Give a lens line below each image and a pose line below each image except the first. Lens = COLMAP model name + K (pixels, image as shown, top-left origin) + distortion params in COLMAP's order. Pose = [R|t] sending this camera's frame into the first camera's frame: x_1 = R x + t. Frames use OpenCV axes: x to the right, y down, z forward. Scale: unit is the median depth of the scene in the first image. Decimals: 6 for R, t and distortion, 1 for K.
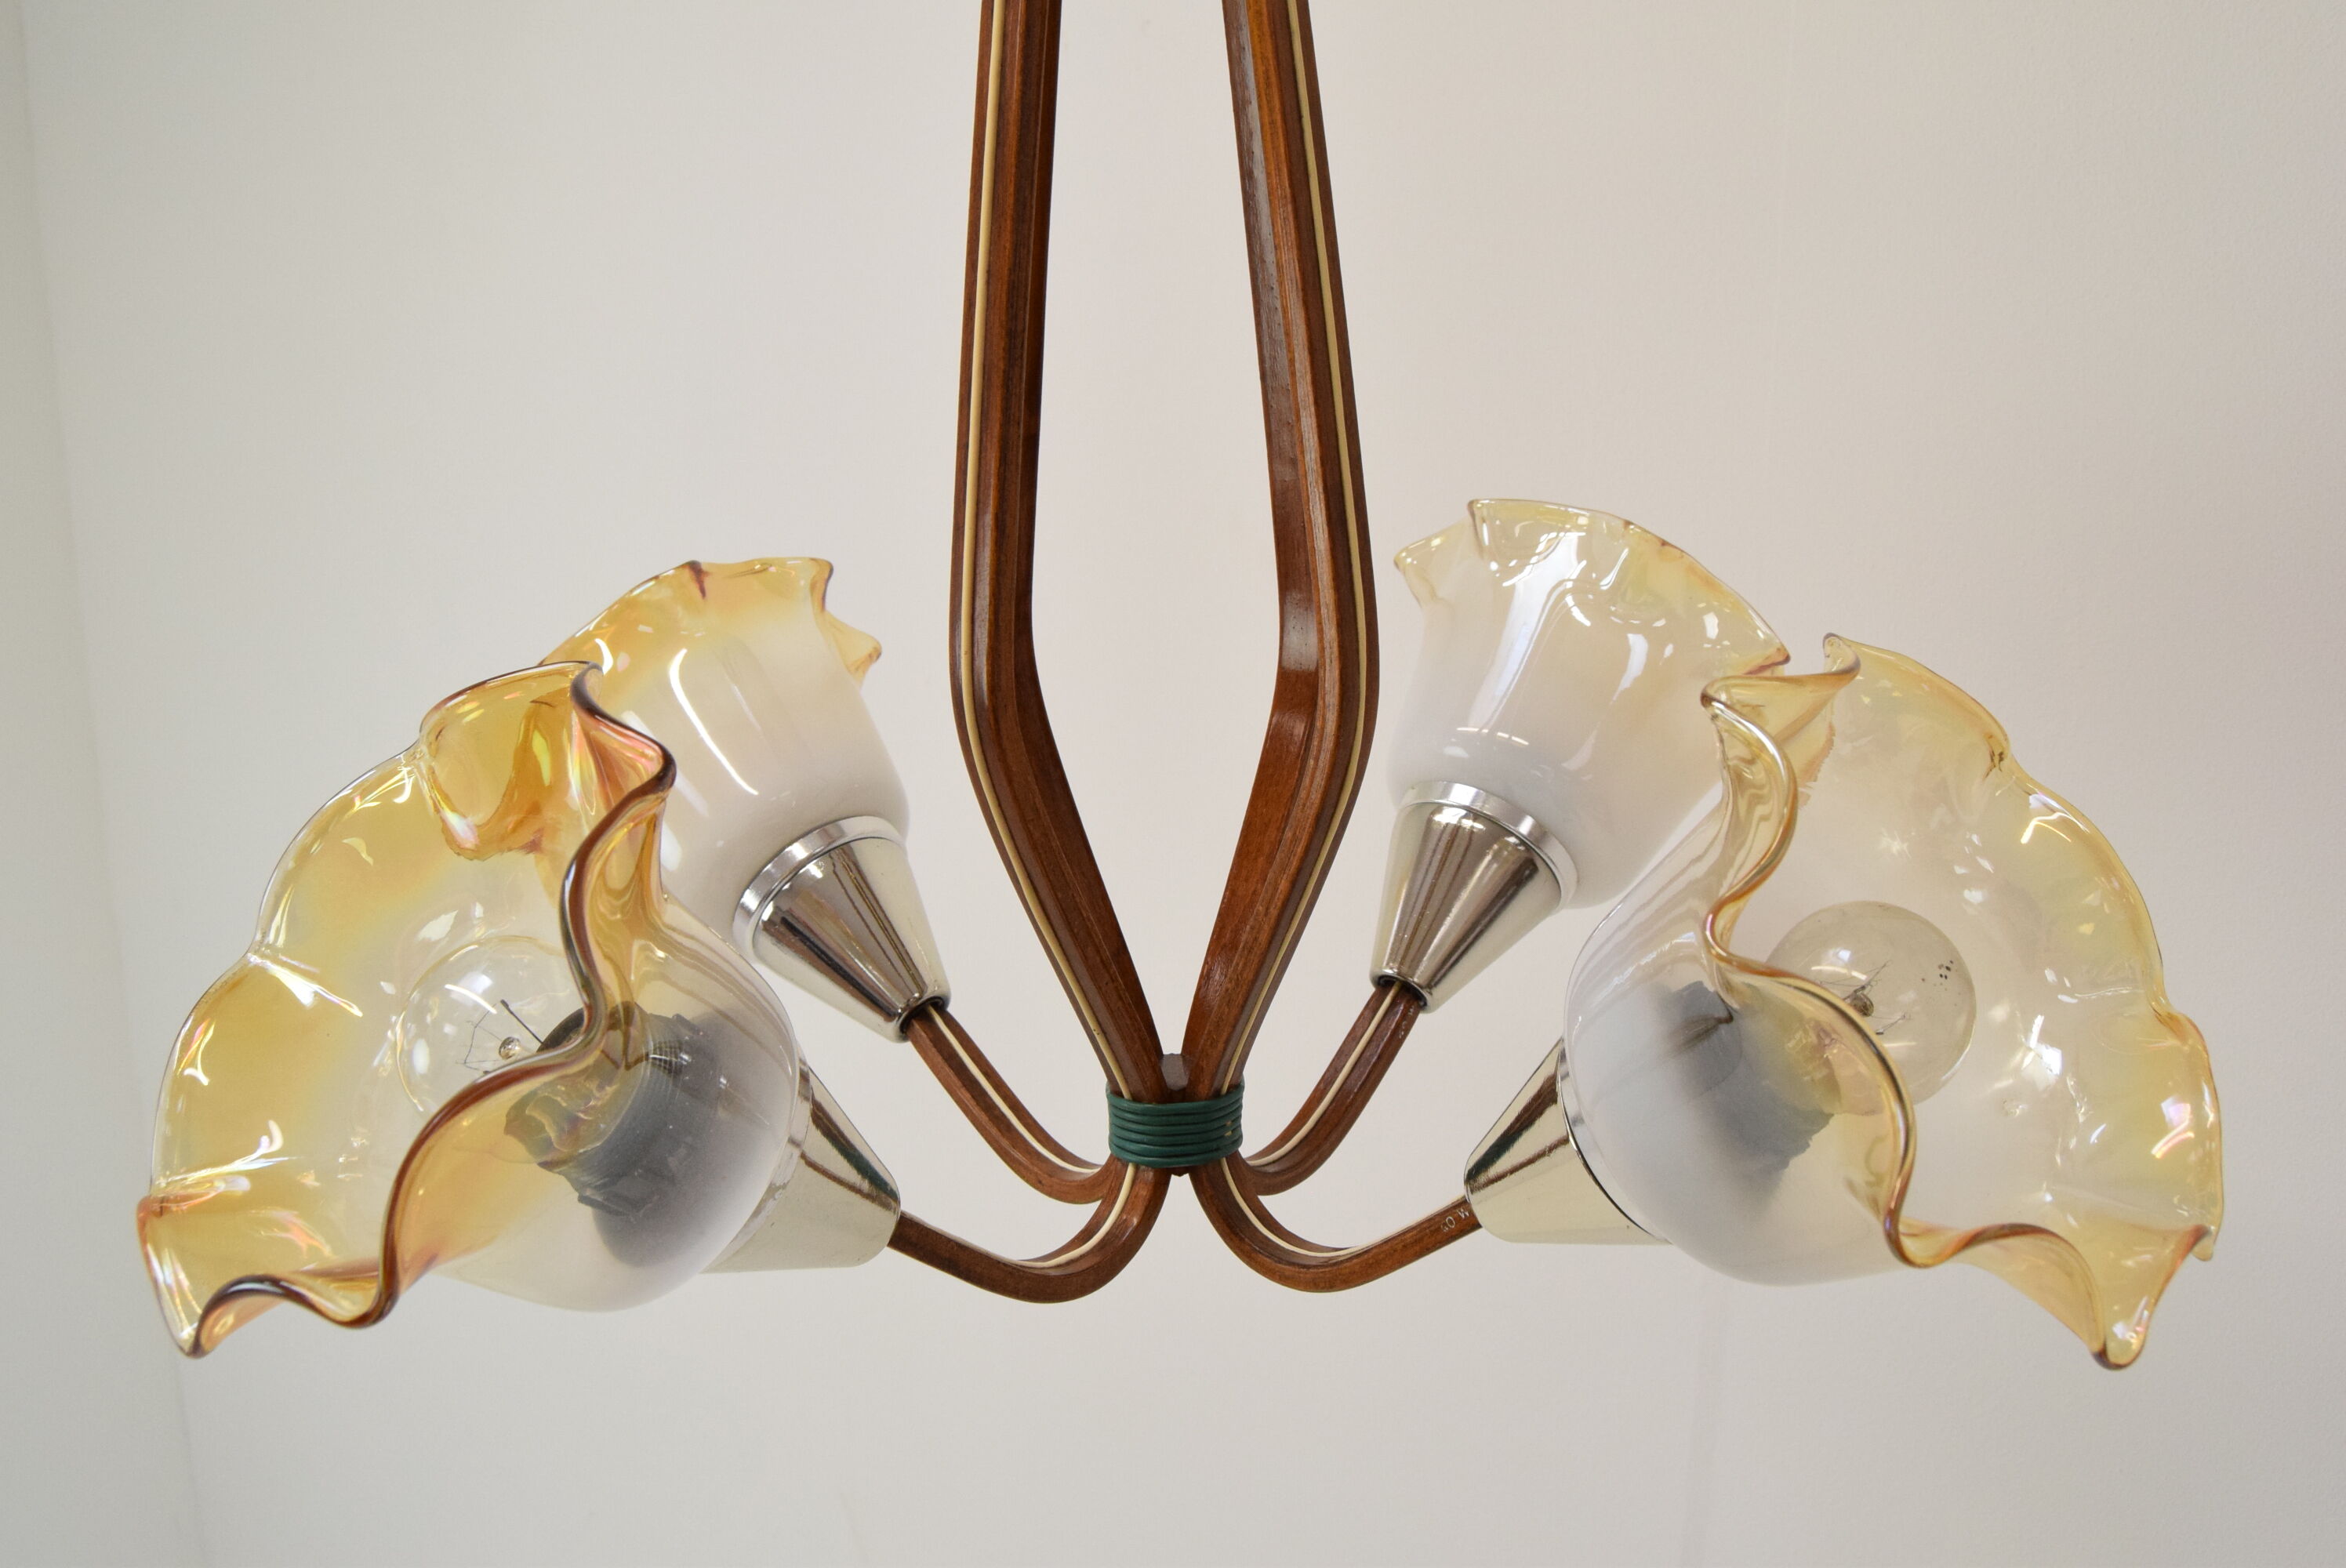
lens RADIAL K [[2052.2, 0, 1181.2], [0, 2052.2, 792.5], [0, 0, 1]] dist [-0.043924, 0.004385]
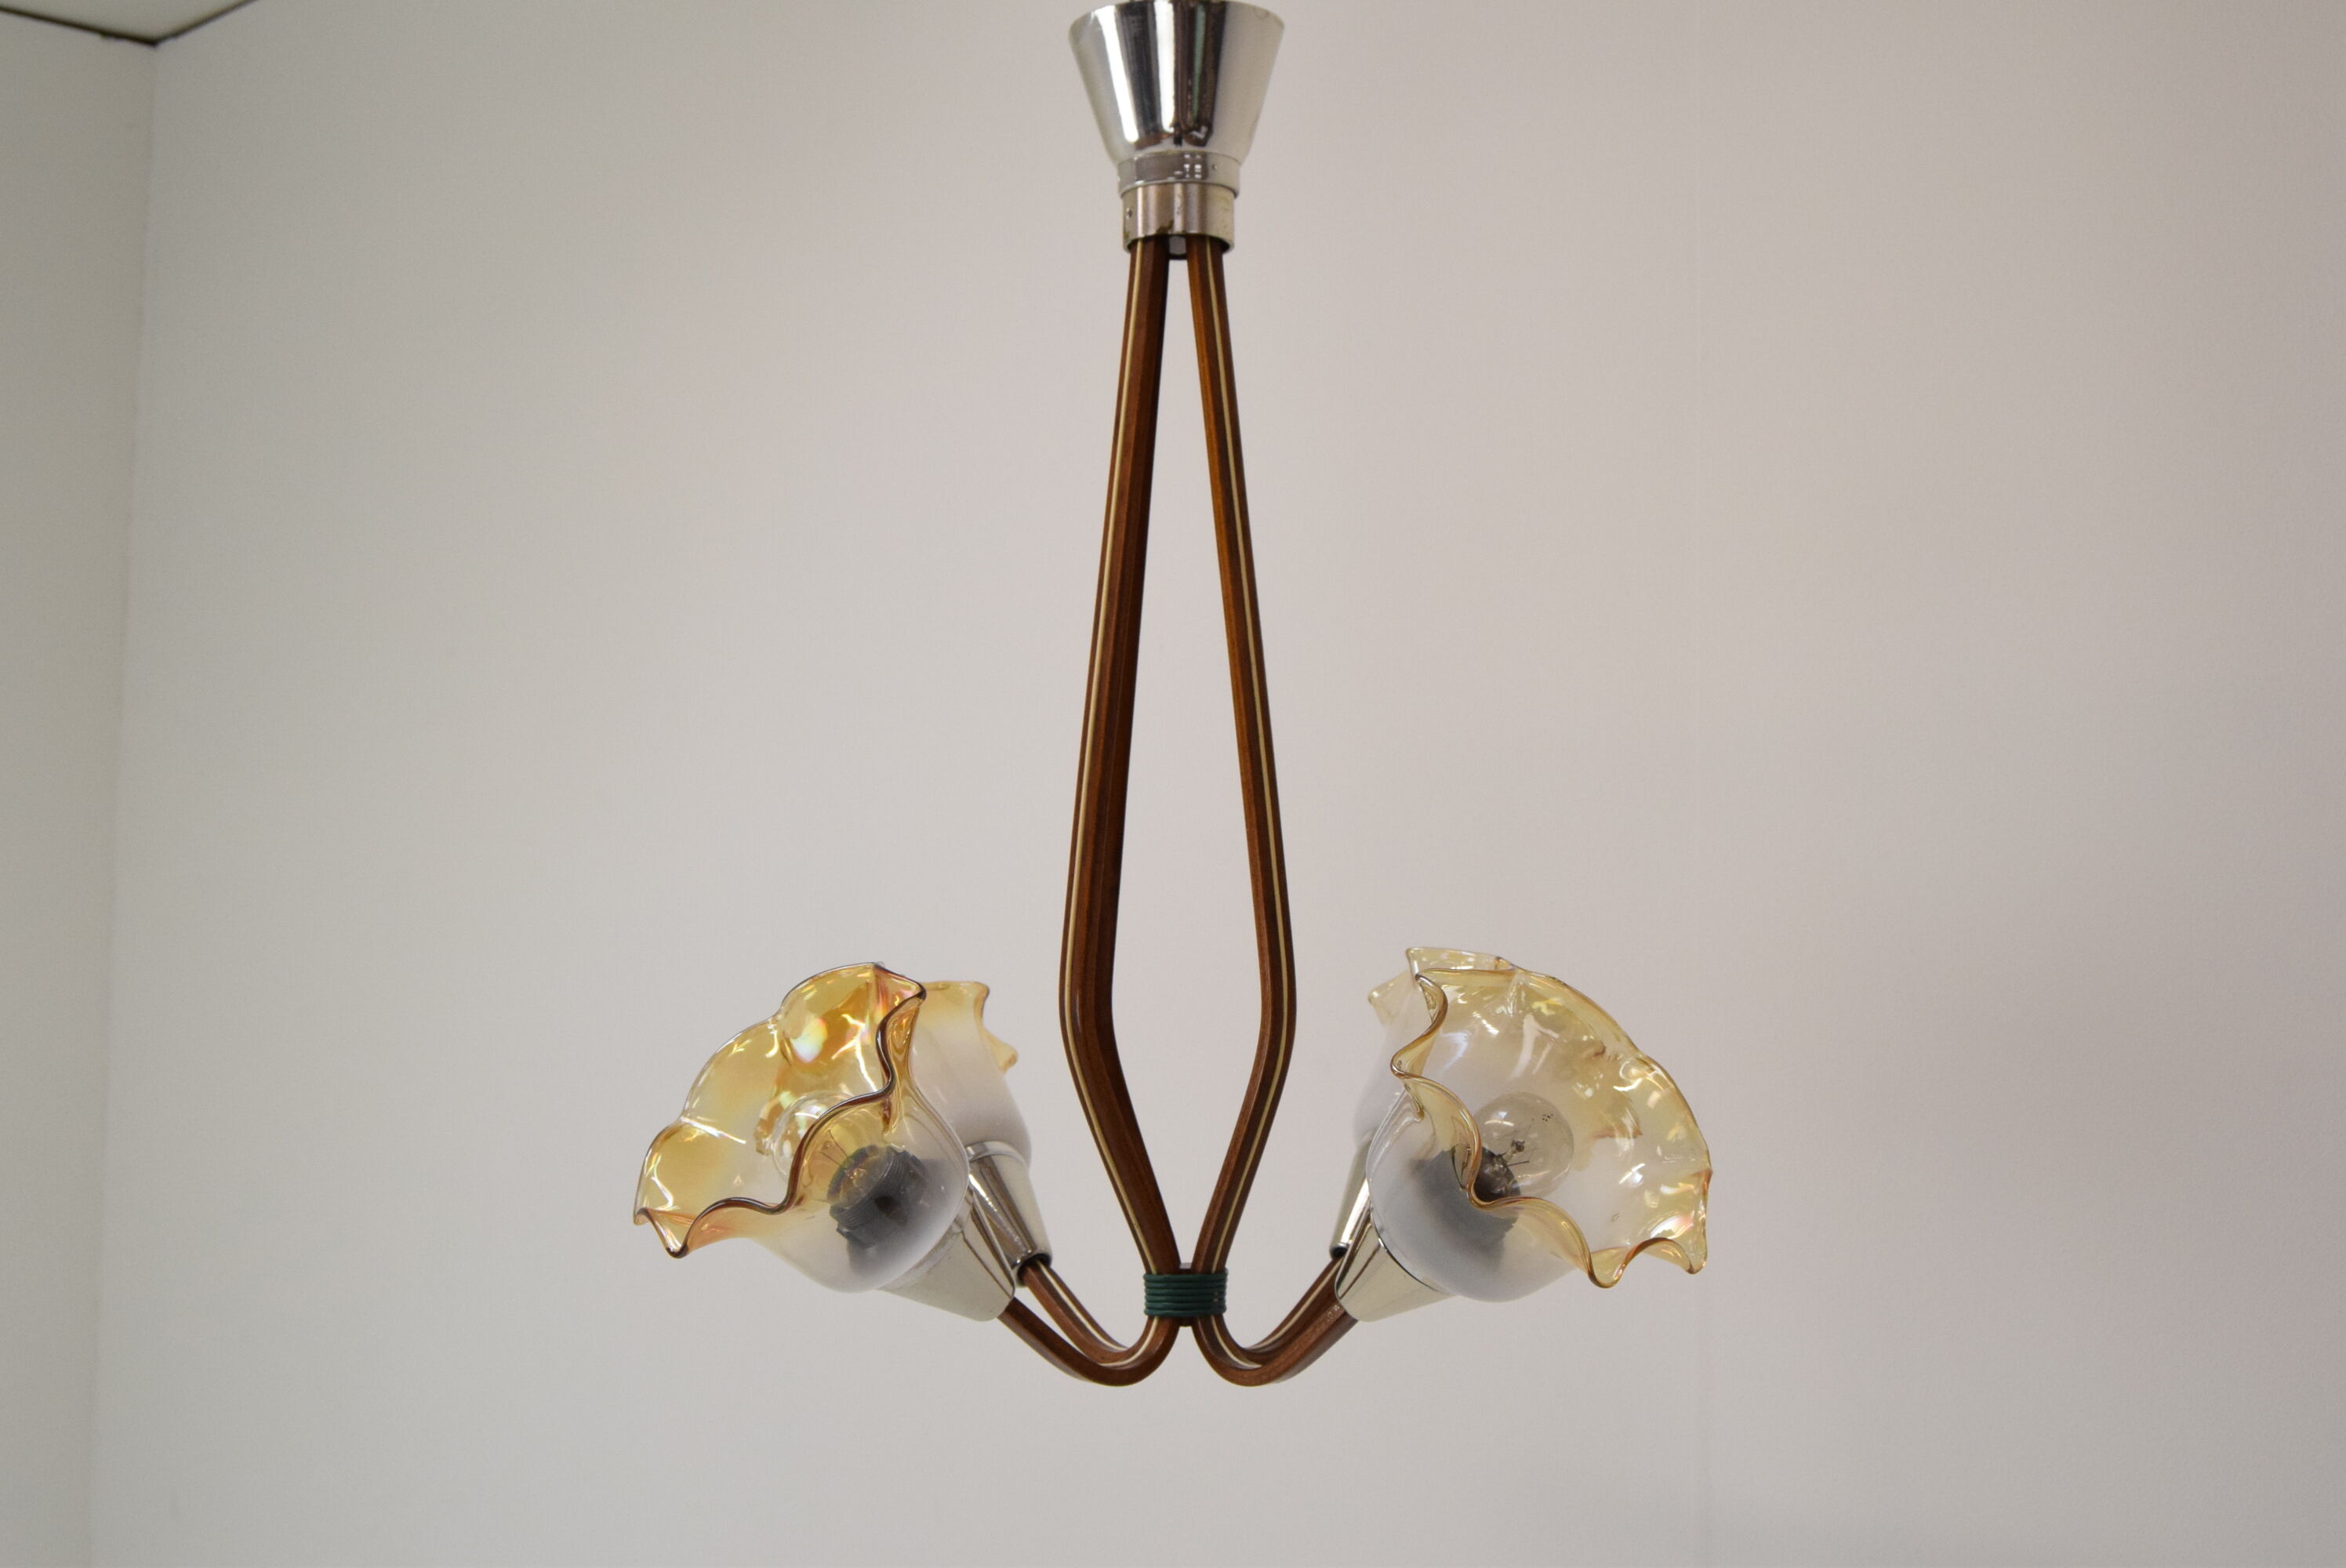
lens RADIAL K [[2864.9, 0, 1168.8], [0, 2864.9, 779.2], [0, 0, 1]] dist [-0.038530, 0.000000]
pose [[0.995732, 0.011384, -0.091590, 0.190092], [-0.037708, 0.955941, -0.291127, 0.436349], [0.084241, 0.293338, 0.952290, -1.296559]]
